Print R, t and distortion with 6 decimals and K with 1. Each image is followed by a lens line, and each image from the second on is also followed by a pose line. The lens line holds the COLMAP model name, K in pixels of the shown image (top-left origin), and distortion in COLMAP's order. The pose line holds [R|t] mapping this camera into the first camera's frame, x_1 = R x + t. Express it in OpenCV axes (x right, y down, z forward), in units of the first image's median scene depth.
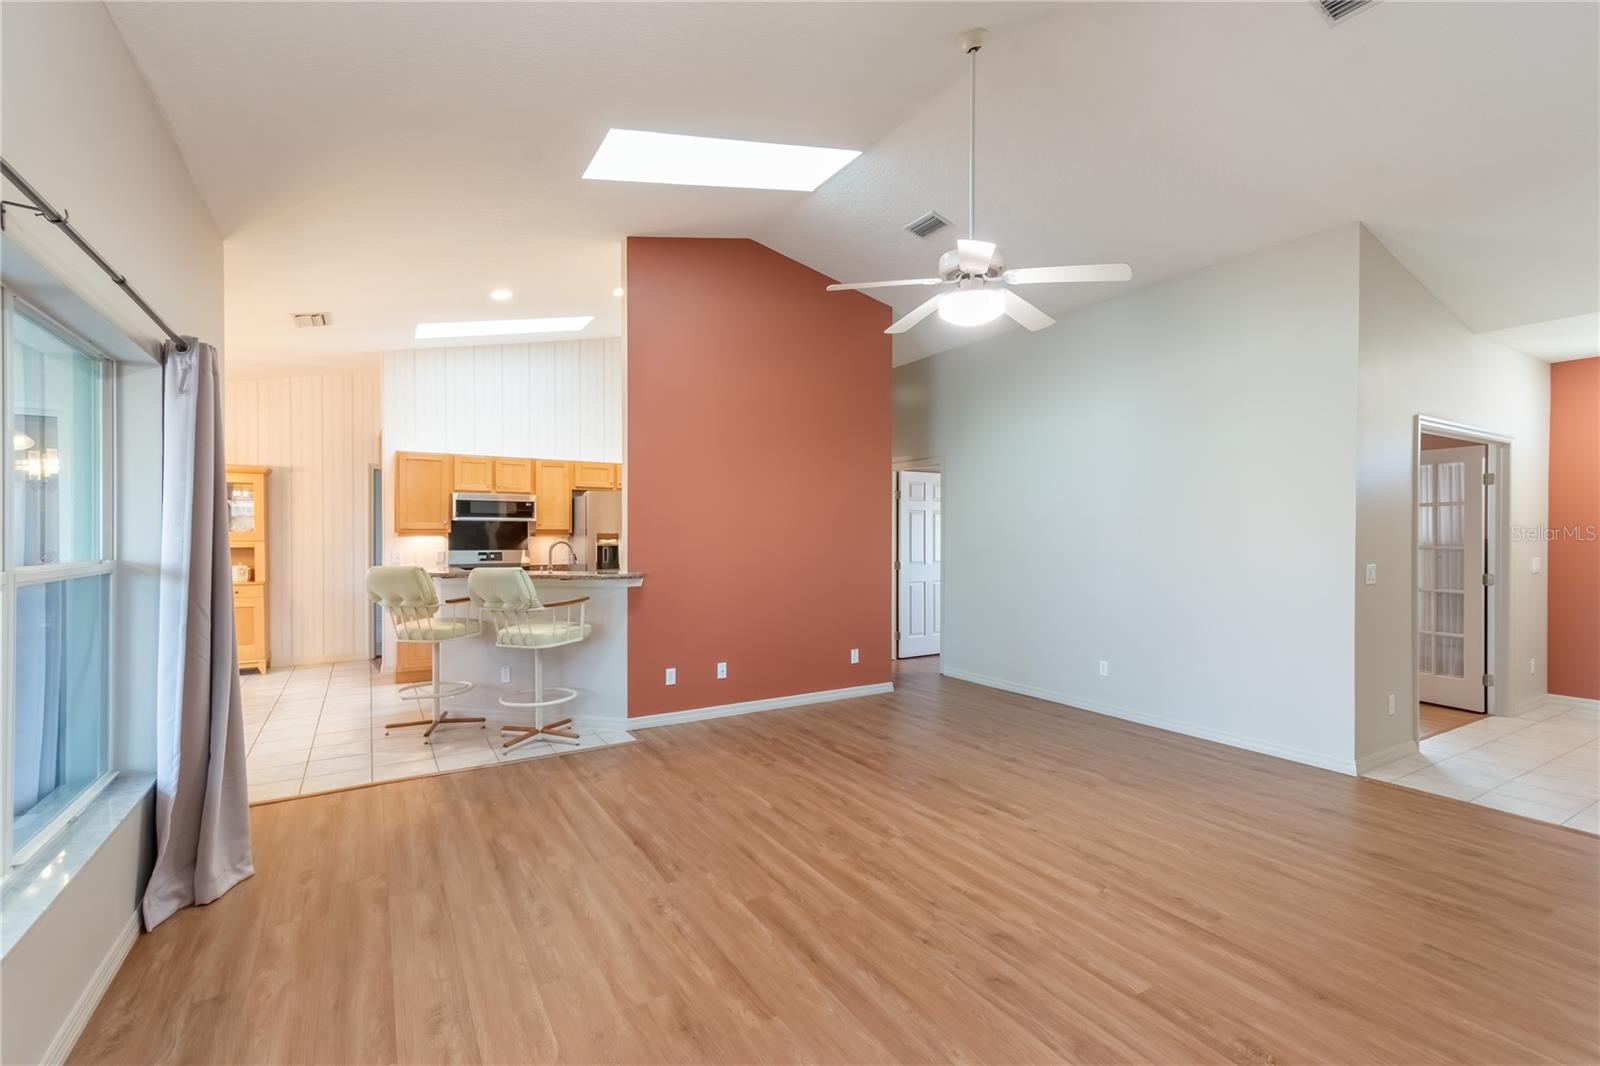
lens RADIAL K [[711.0, 0, 806.9], [0, 711.0, 541.3], [0, 0, 1]] dist [0.013419, -0.000216]
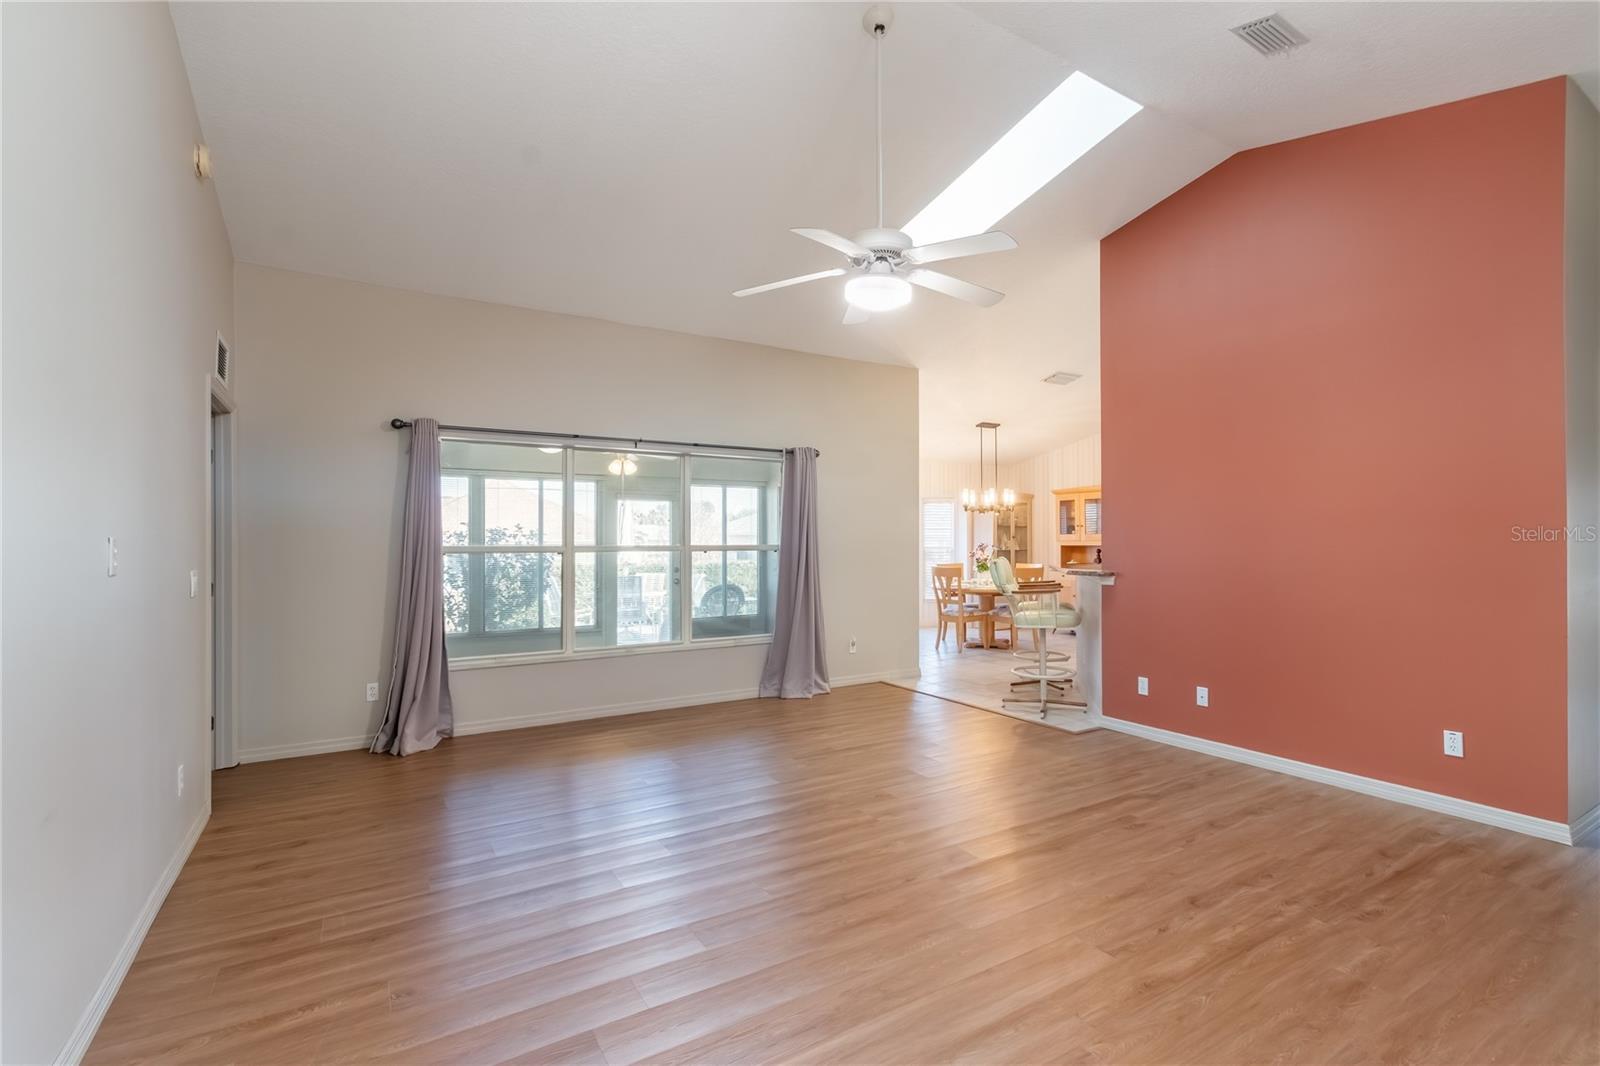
lens RADIAL K [[728.5, 0, 813.0], [0, 728.5, 533.4], [0, 0, 1]] dist [-0.001916, -0.000475]
pose [[0.010130, -0.007614, -0.999920, 1.184304], [-0.008802, 0.999932, -0.007703, 0.004723], [0.999910, 0.008879, 0.010062, 0.881100]]
